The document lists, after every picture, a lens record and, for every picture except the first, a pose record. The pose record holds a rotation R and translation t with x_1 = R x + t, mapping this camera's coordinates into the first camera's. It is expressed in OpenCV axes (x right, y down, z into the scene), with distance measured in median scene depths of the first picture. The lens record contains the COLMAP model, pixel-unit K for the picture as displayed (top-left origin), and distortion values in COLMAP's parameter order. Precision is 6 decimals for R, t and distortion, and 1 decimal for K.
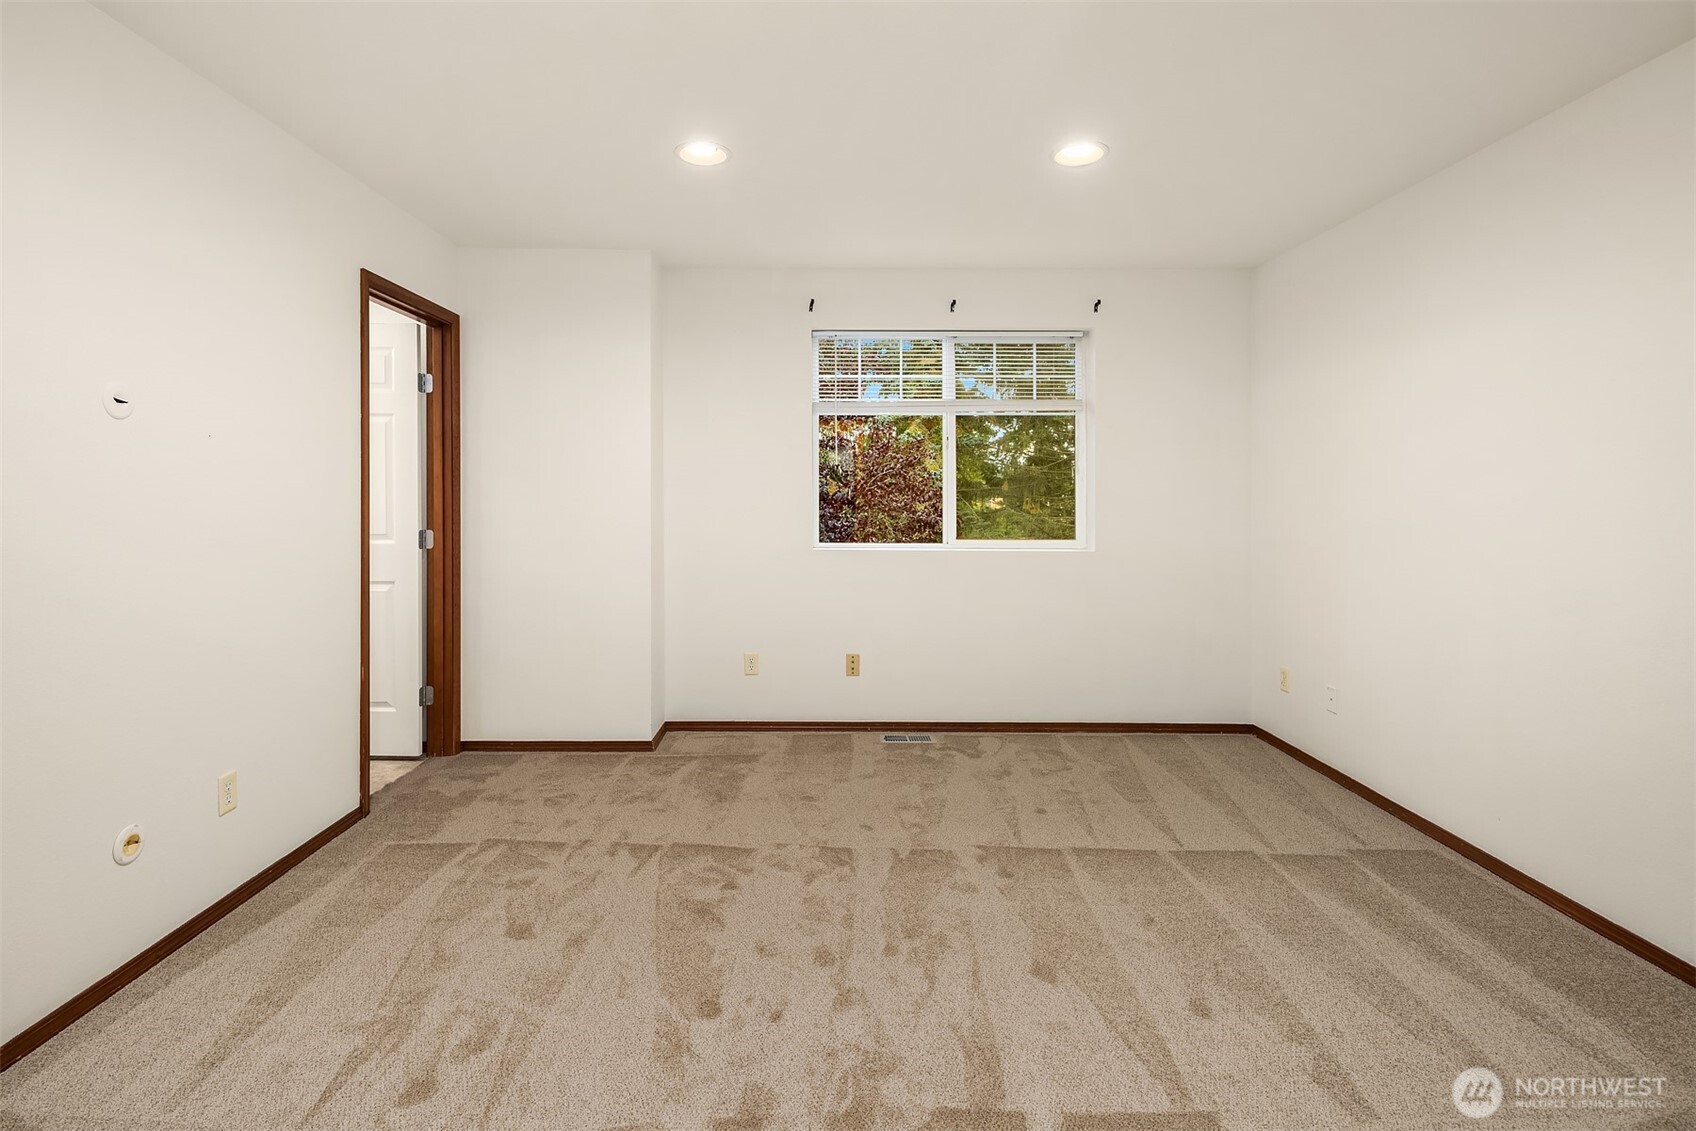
lens RADIAL K [[834.6, 0, 845.0], [0, 834.6, 501.1], [0, 0, 1]] dist [0.007874, -0.005870]
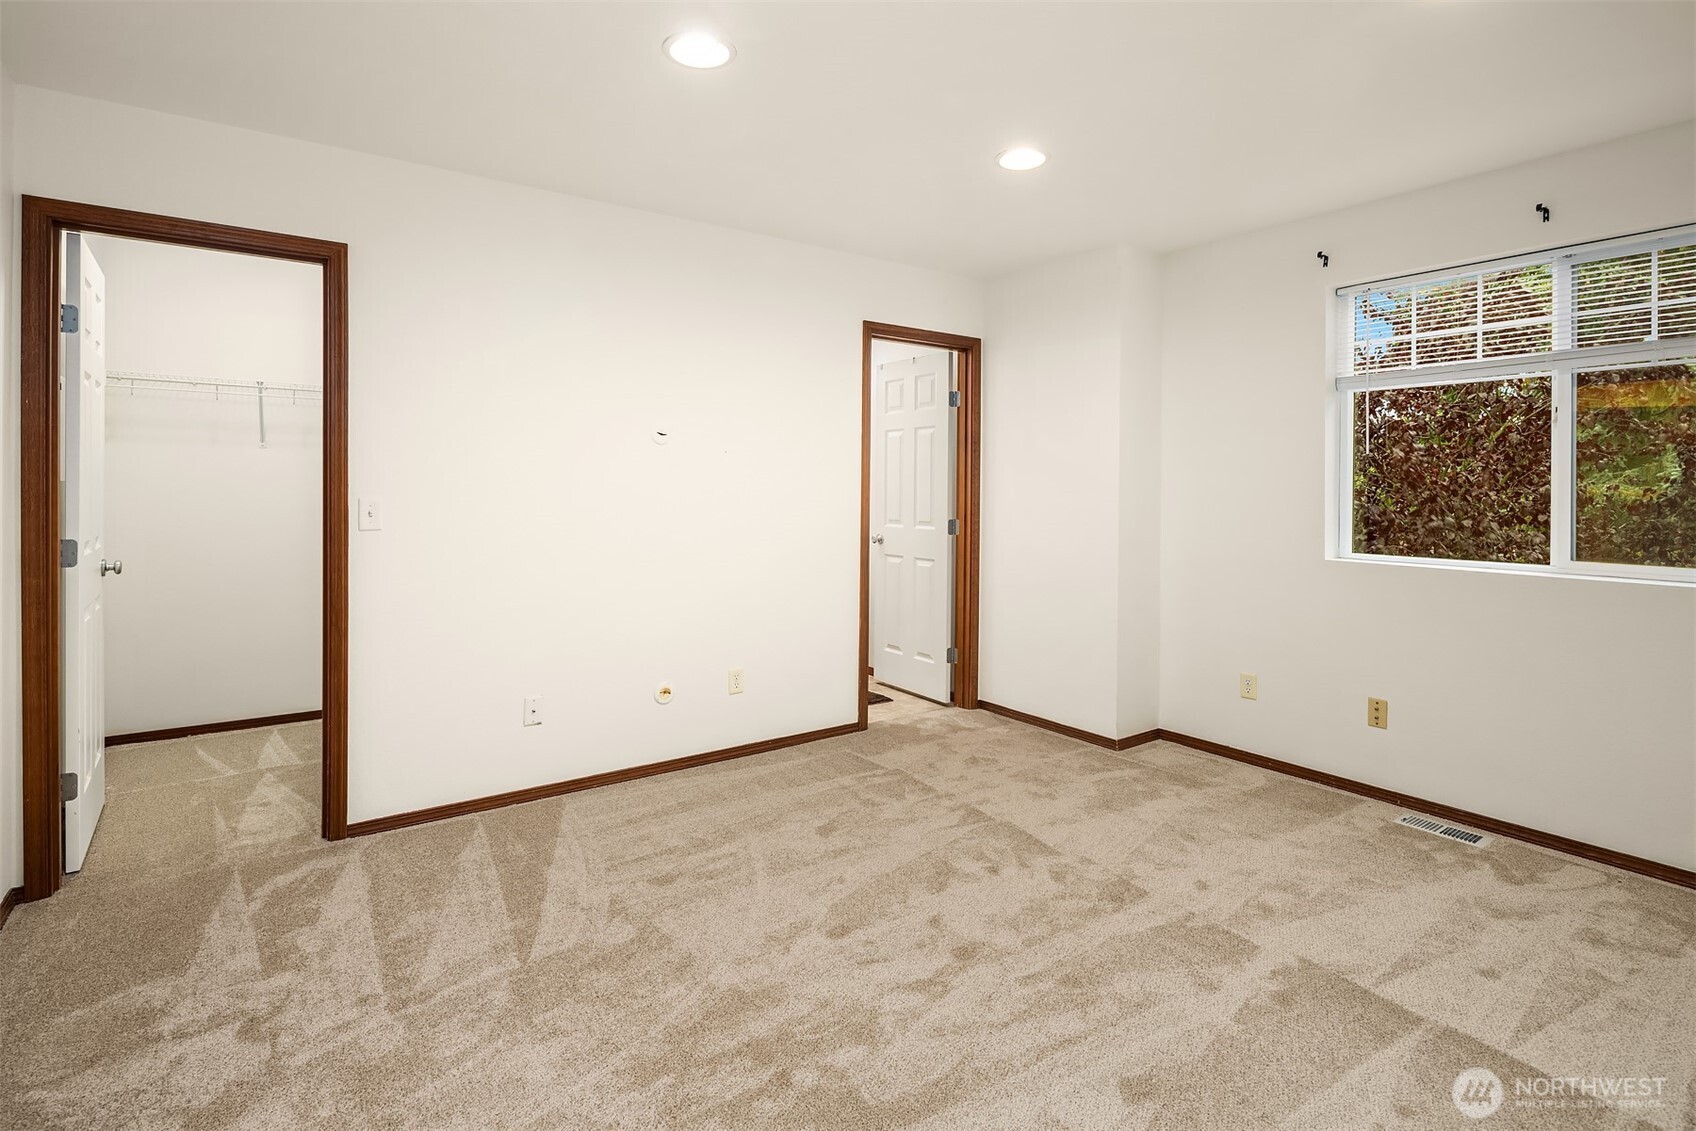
lens RADIAL K [[834.6, 0, 845.0], [0, 834.6, 501.1], [0, 0, 1]] dist [0.007874, -0.005870]
pose [[0.572927, 0.013956, -0.819488, 0.539853], [-0.010699, 0.999897, 0.009548, -0.002716], [0.819537, 0.003297, 0.573017, 0.230520]]
